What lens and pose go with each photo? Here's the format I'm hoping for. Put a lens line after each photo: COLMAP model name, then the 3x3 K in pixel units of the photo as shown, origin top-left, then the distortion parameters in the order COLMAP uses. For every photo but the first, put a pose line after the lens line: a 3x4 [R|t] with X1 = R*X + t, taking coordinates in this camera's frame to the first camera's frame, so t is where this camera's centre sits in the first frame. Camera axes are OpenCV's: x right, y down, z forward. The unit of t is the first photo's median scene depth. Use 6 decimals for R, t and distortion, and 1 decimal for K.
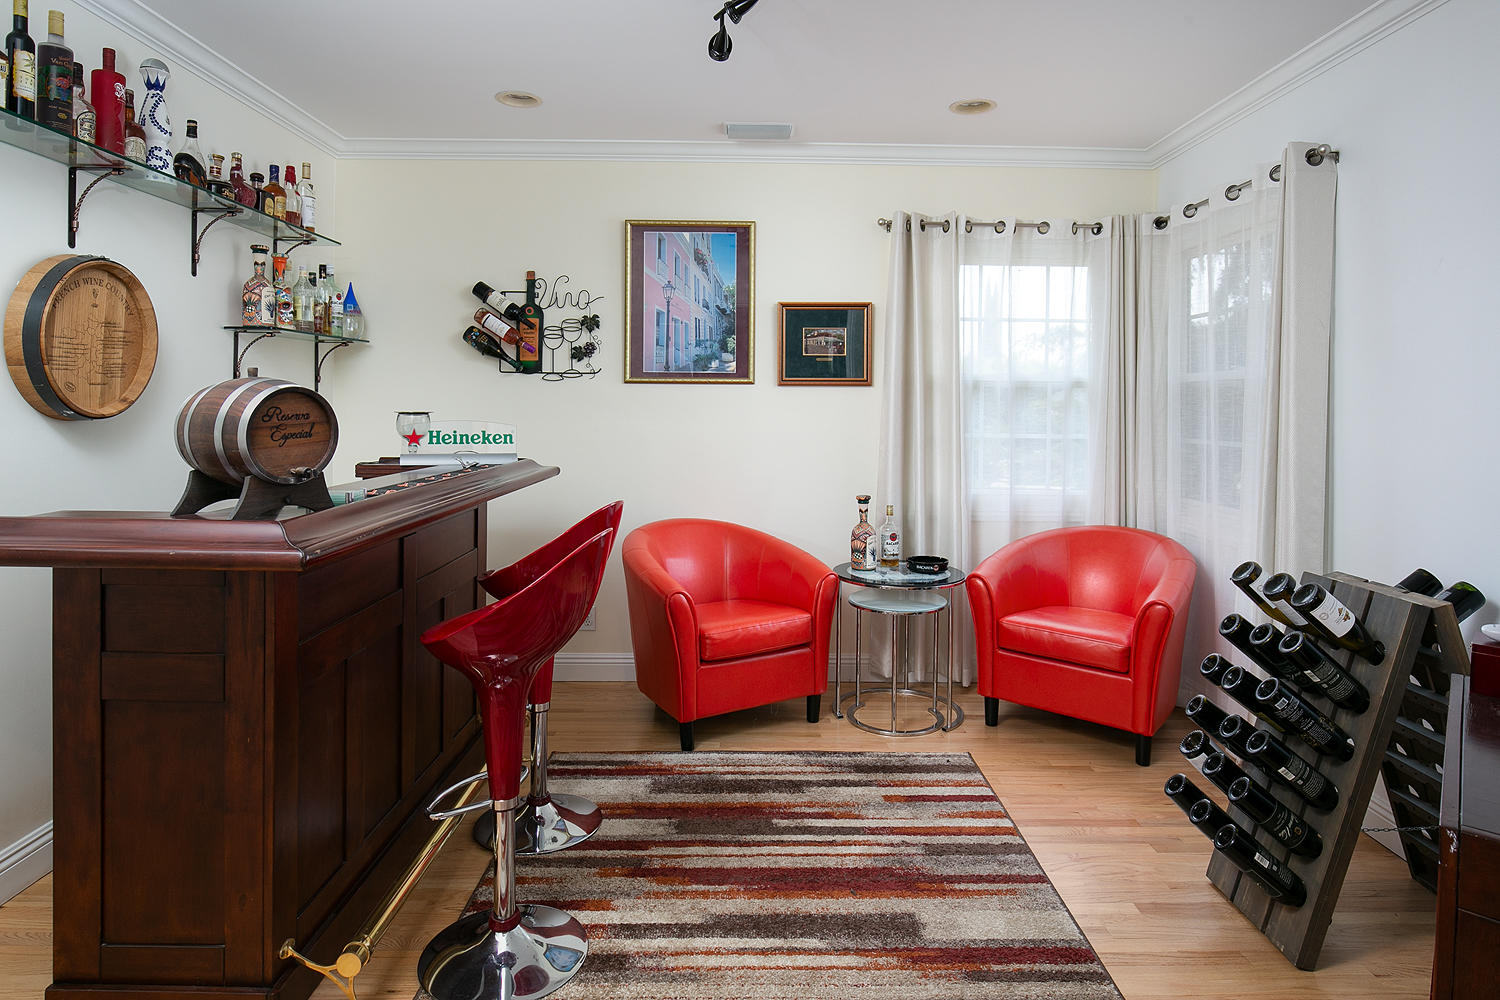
lens RADIAL K [[860.0, 0, 750.1], [0, 860.0, 410.4], [0, 0, 1]] dist [-0.021580, 0.000921]
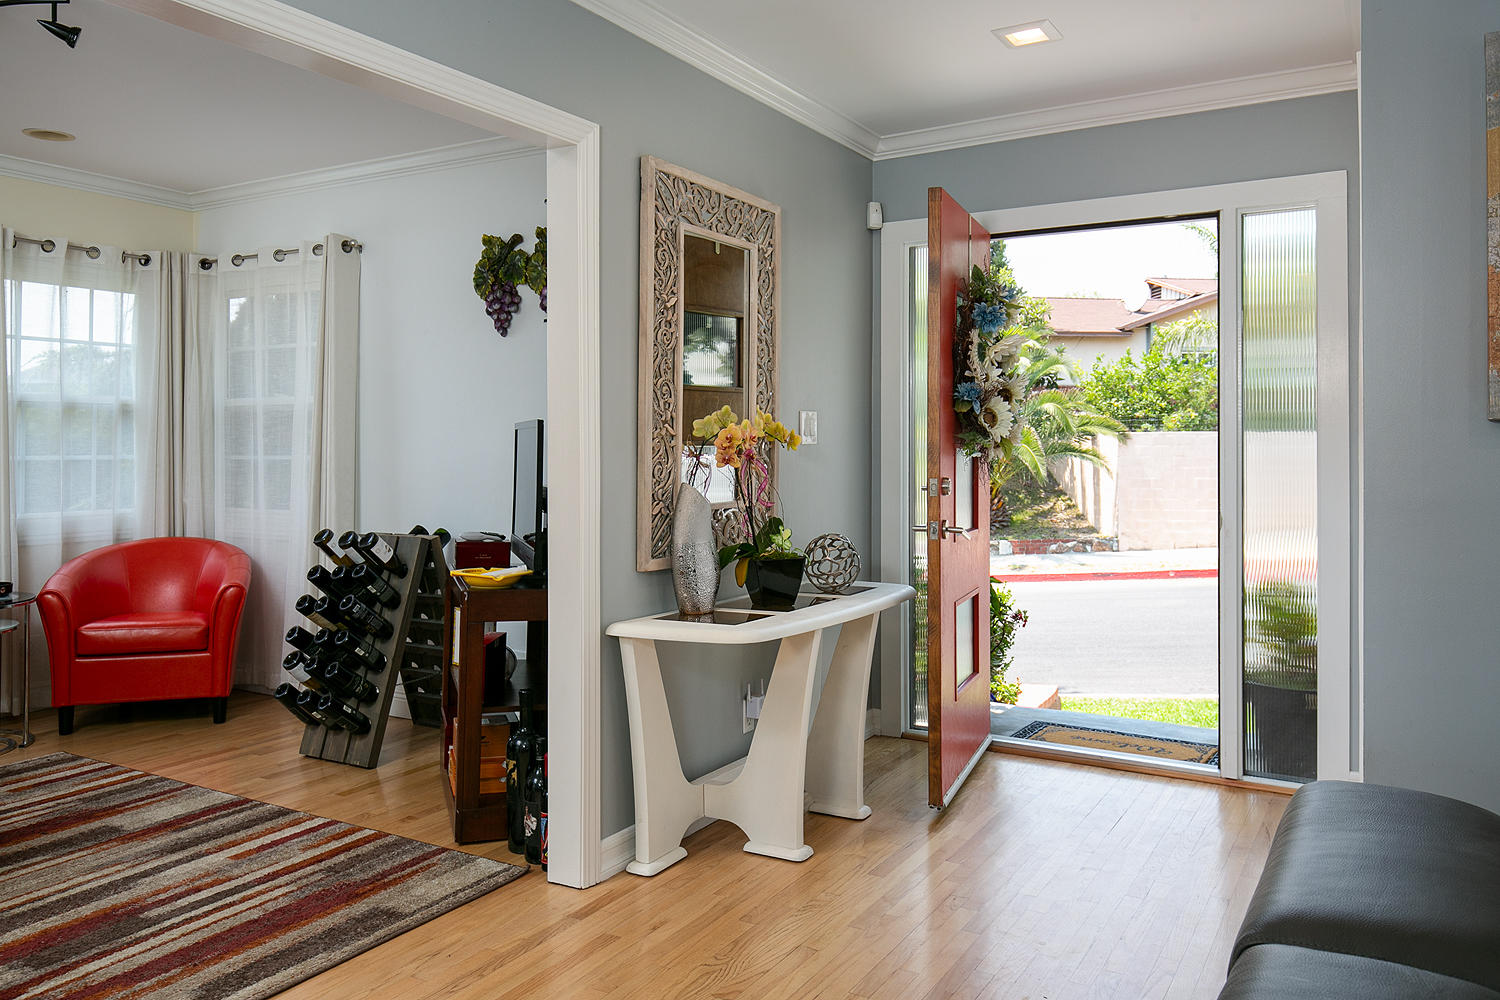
lens RADIAL K [[1102.4, 0, 749.0], [0, 1102.4, 439.2], [0, 0, 1]] dist [0.001176, 0.001834]
pose [[0.520695, -0.004529, 0.853731, -0.466193], [0.005728, 0.999982, 0.001811, 0.014712], [-0.853724, 0.003947, 0.520711, -0.438939]]
